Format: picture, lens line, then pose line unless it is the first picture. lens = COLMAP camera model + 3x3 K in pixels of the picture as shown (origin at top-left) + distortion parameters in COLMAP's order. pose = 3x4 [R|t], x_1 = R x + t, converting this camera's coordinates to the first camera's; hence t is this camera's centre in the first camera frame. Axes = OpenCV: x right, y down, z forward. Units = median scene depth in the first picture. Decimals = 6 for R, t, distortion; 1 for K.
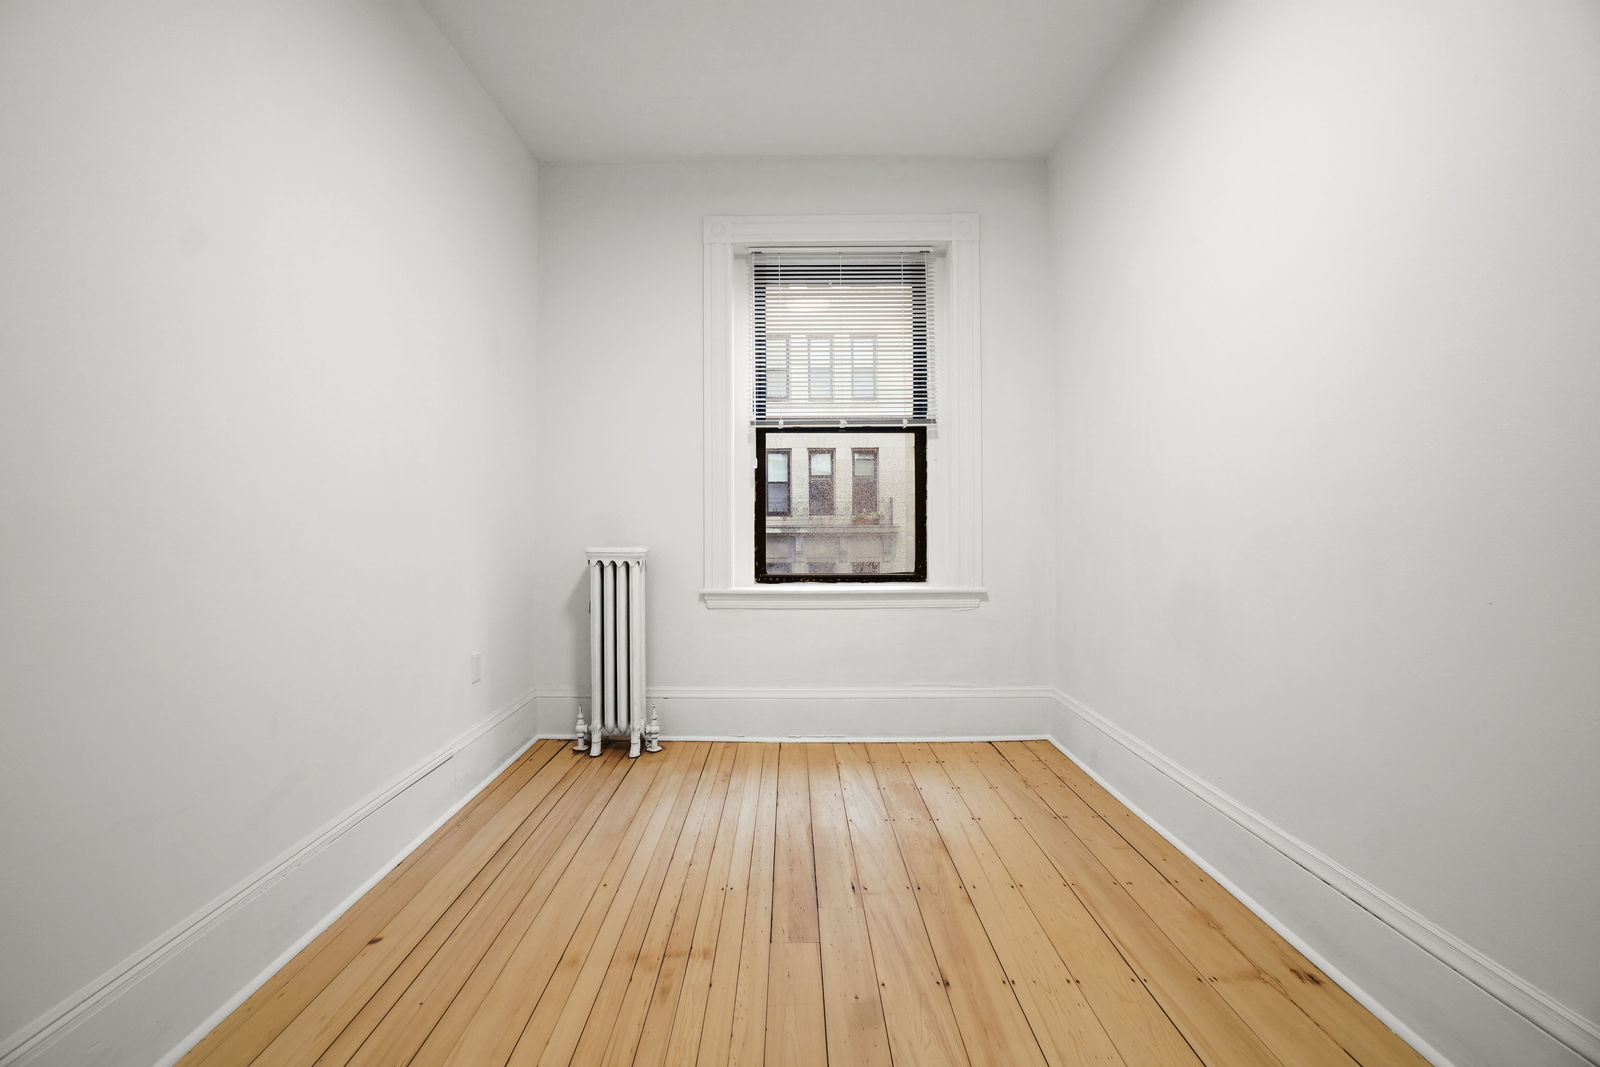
lens RADIAL K [[712.7, 0, 774.3], [0, 712.7, 516.7], [0, 0, 1]] dist [-0.055930, 0.017636]
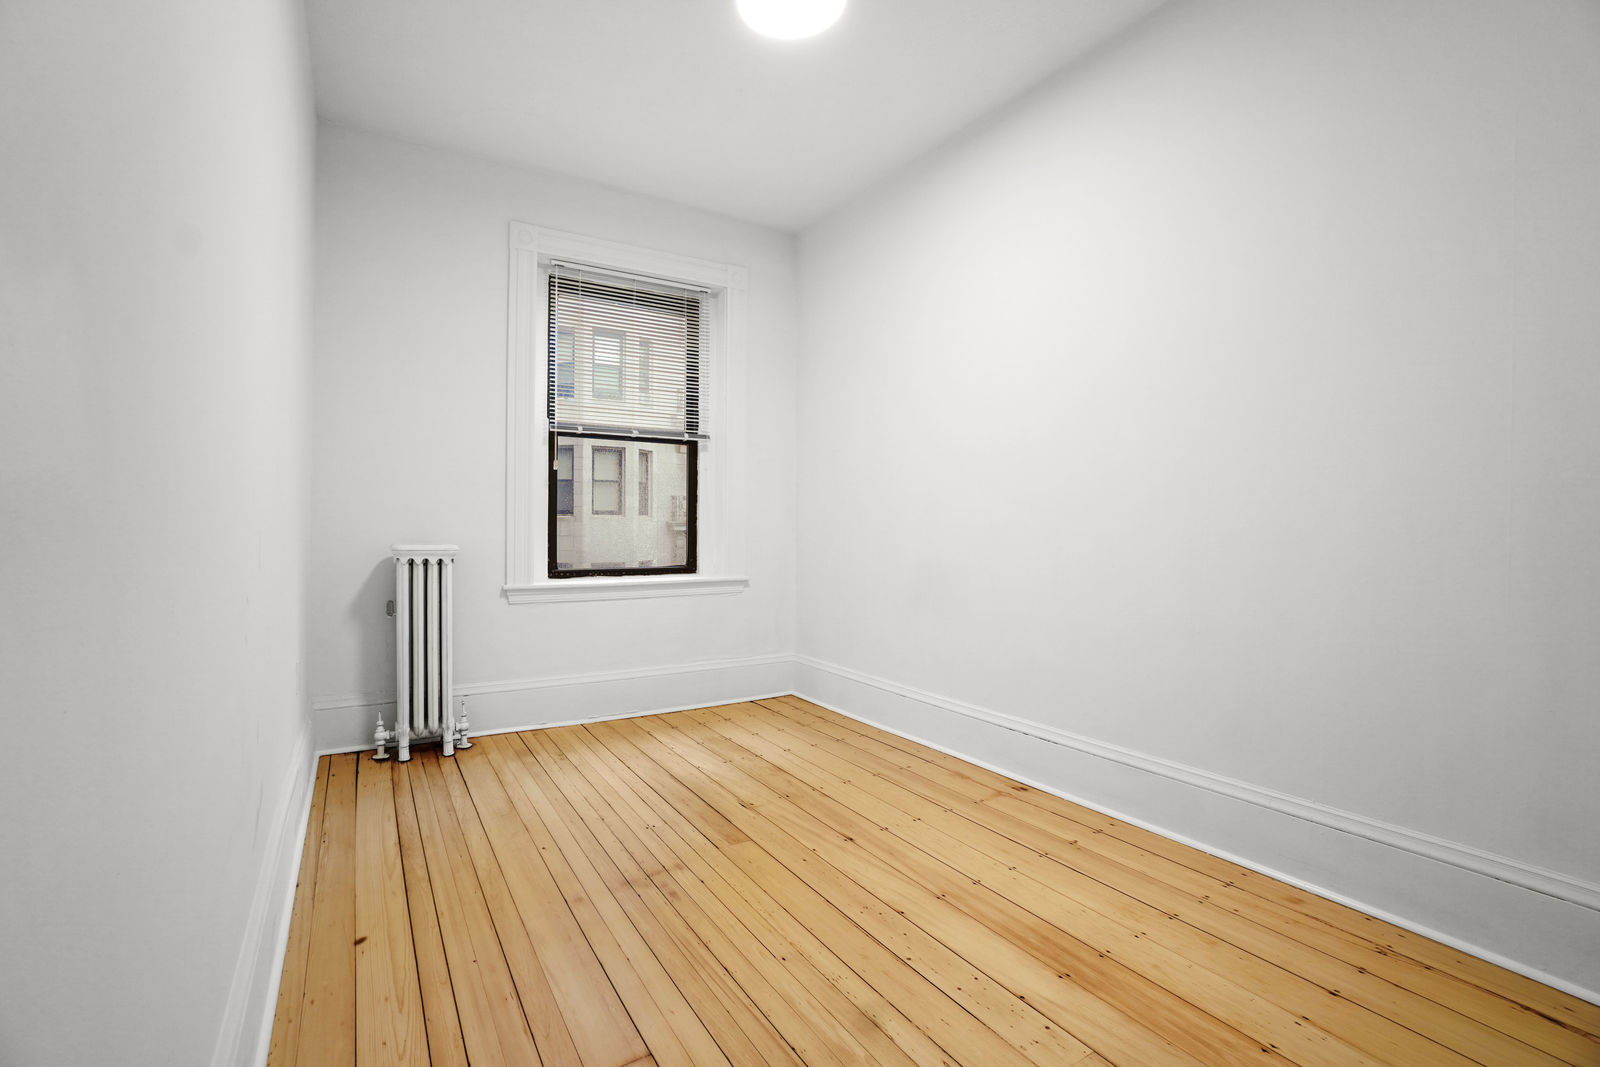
lens RADIAL K [[712.7, 0, 791.9], [0, 712.7, 523.7], [0, 0, 1]] dist [-0.055930, 0.017636]
pose [[0.842704, 0.009868, 0.538287, -0.324126], [-0.014623, 0.999883, 0.004561, 0.002584], [-0.538178, -0.011715, 0.842749, -0.084686]]
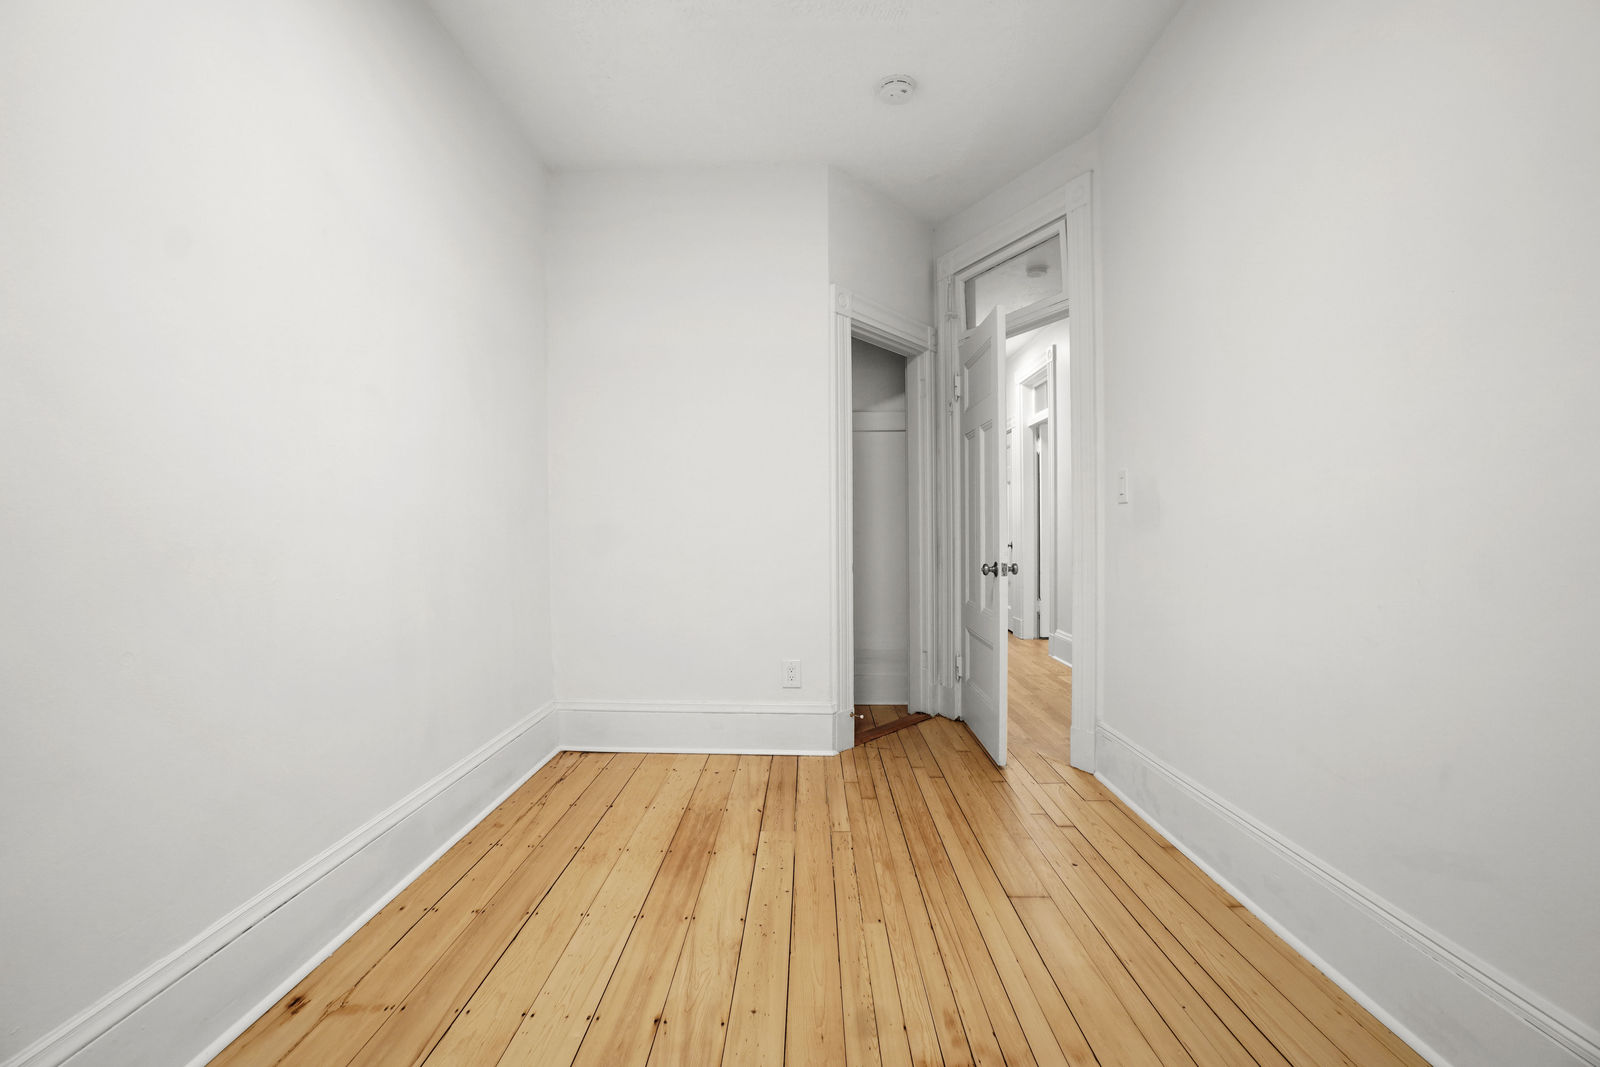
lens RADIAL K [[712.7, 0, 784.7], [0, 712.7, 532.7], [0, 0, 1]] dist [-0.055930, 0.017636]
pose [[-0.999563, 0.015025, 0.025468, 0.018108], [0.014888, 0.999874, -0.005556, 0.003368], [-0.025548, -0.005175, -0.999660, 0.961015]]
